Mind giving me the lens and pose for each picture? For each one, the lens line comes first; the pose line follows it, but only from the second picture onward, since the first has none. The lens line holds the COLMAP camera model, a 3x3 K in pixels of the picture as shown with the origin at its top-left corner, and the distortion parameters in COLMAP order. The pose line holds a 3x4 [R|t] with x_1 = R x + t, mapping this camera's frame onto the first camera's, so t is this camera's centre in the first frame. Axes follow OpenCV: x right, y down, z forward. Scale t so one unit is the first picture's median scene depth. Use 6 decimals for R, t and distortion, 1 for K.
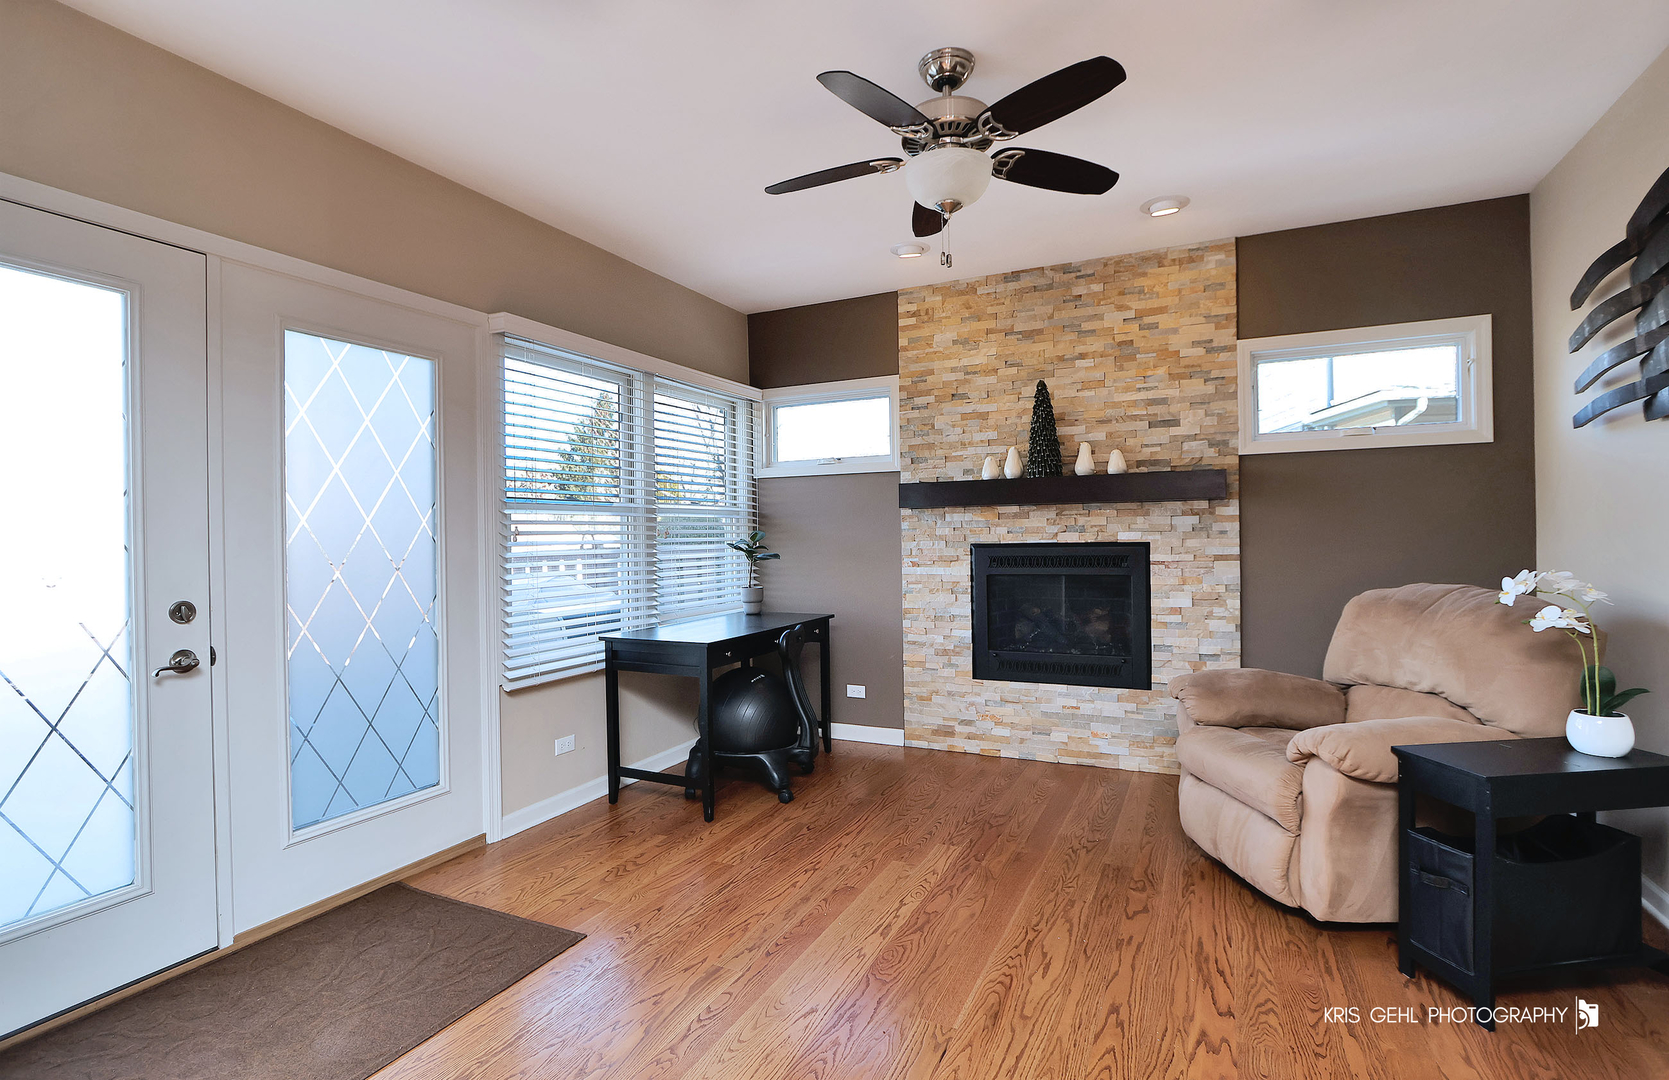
lens RADIAL K [[787.2, 0, 834.5], [0, 787.2, 540.0], [0, 0, 1]] dist [0.000351, 0.000431]
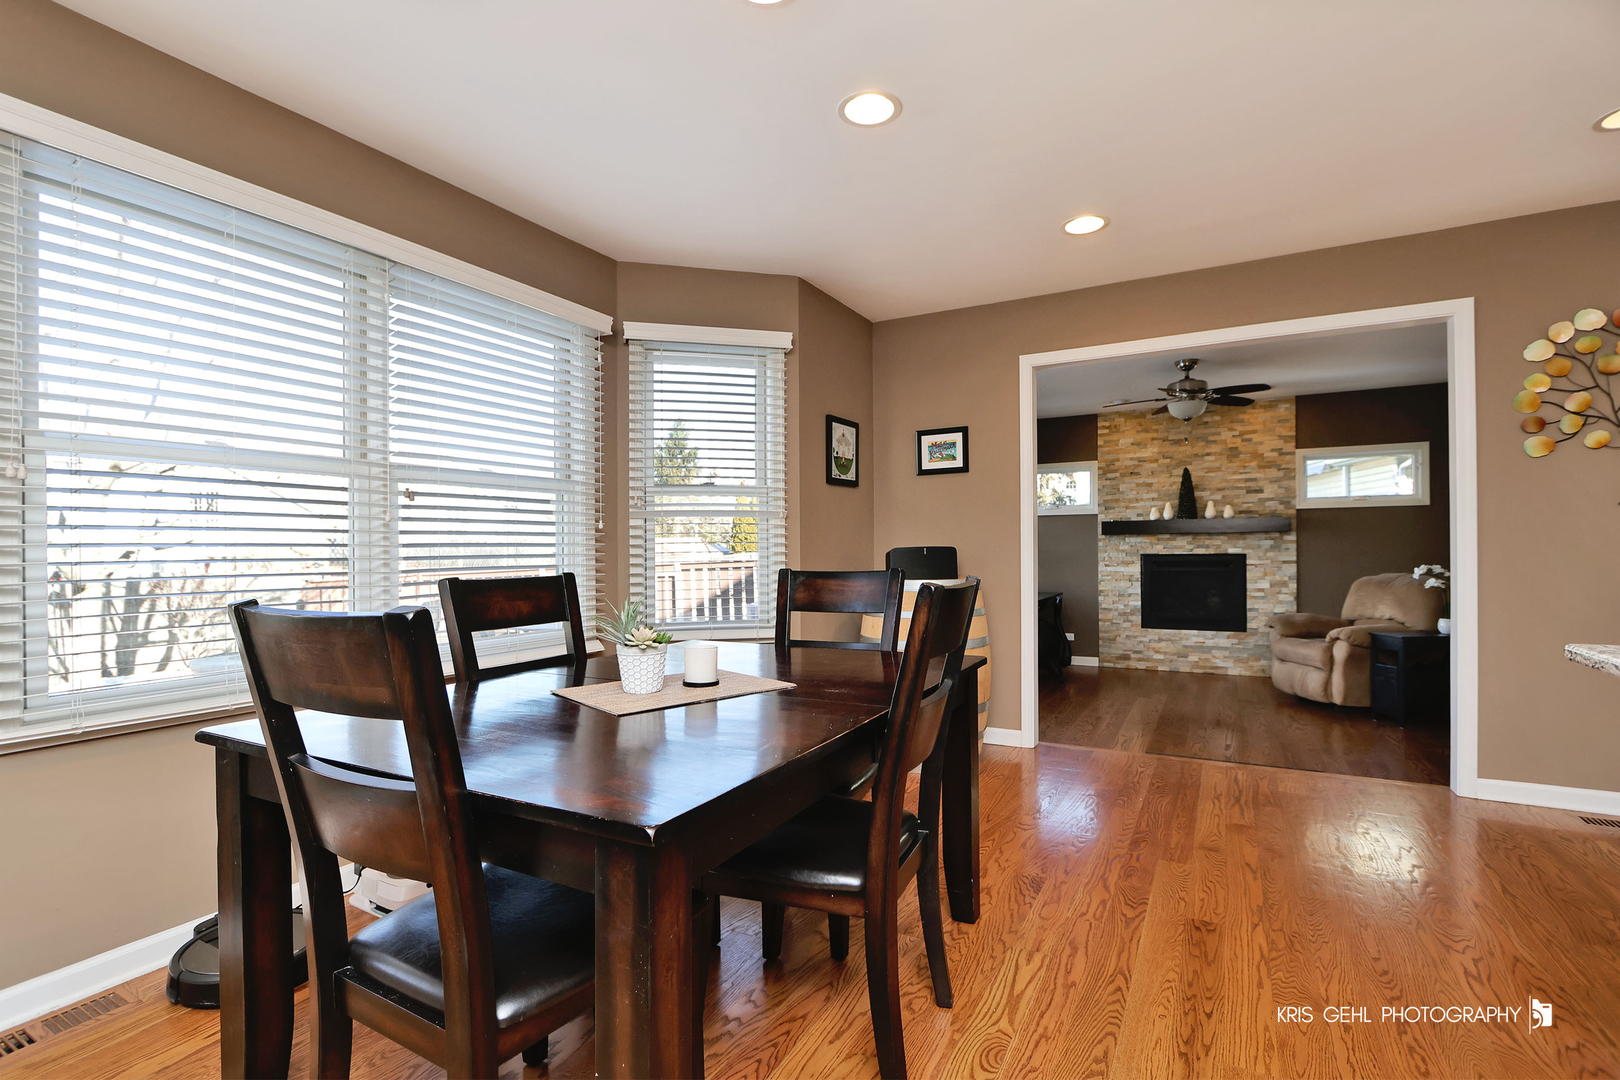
lens RADIAL K [[745.8, 0, 810.1], [0, 745.8, 553.6], [0, 0, 1]] dist [-0.001561, -0.000534]
pose [[0.997868, 0.005216, -0.065051, -0.517383], [-0.005056, 0.999984, 0.002620, 0.002644], [0.065064, -0.002286, 0.997878, -0.836955]]
